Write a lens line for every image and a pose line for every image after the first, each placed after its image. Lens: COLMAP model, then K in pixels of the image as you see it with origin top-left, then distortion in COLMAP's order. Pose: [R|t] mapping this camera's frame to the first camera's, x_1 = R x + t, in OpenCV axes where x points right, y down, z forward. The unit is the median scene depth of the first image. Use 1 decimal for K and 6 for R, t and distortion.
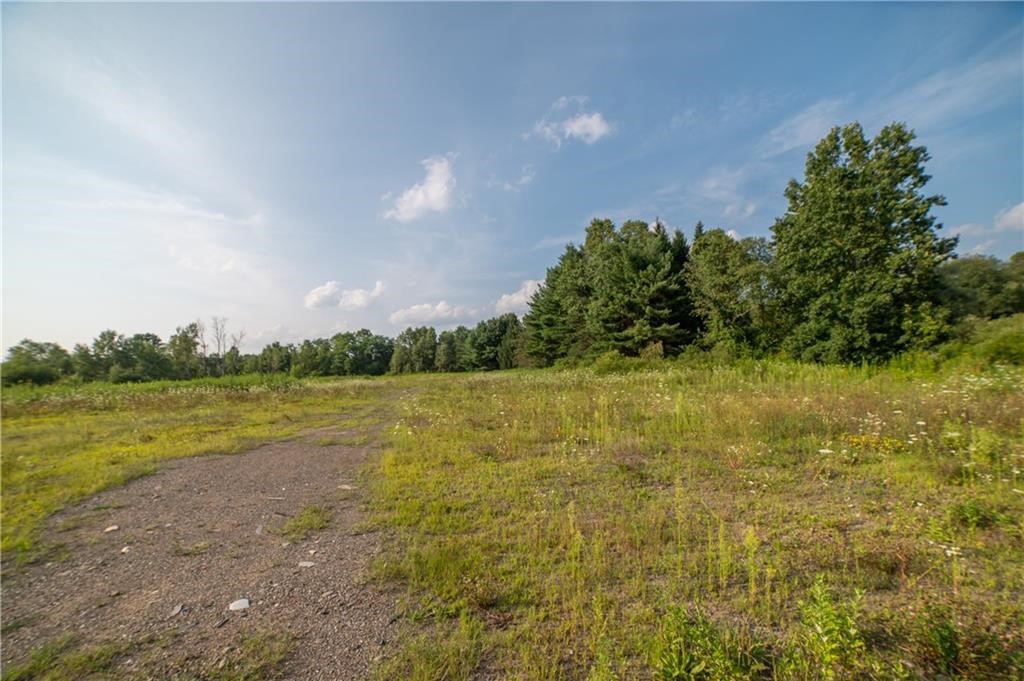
lens RADIAL K [[414.9, 0, 514.2], [0, 414.9, 348.7], [0, 0, 1]] dist [-0.099879, 0.034131]
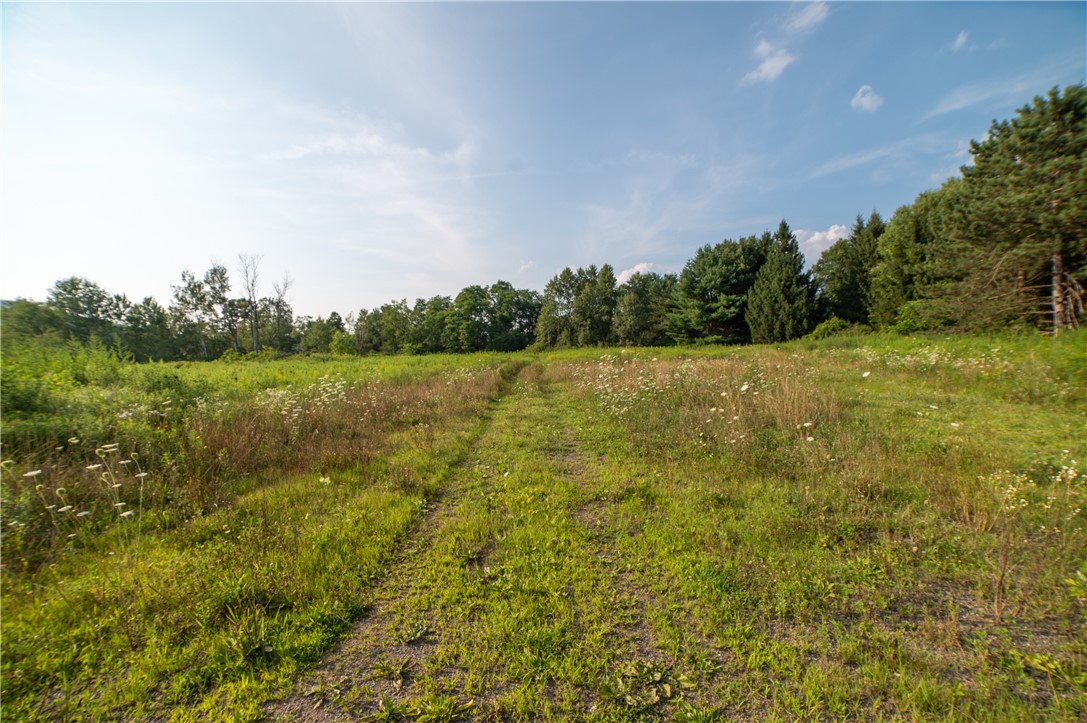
lens RADIAL K [[440.4, 0, 545.8], [0, 440.4, 370.2], [0, 0, 1]] dist [-0.099879, 0.034131]
pose [[0.954105, 0.022431, -0.298631, -0.101591], [0.011078, 0.993865, 0.110046, 0.023947], [0.299267, -0.108303, 0.948003, 0.415943]]
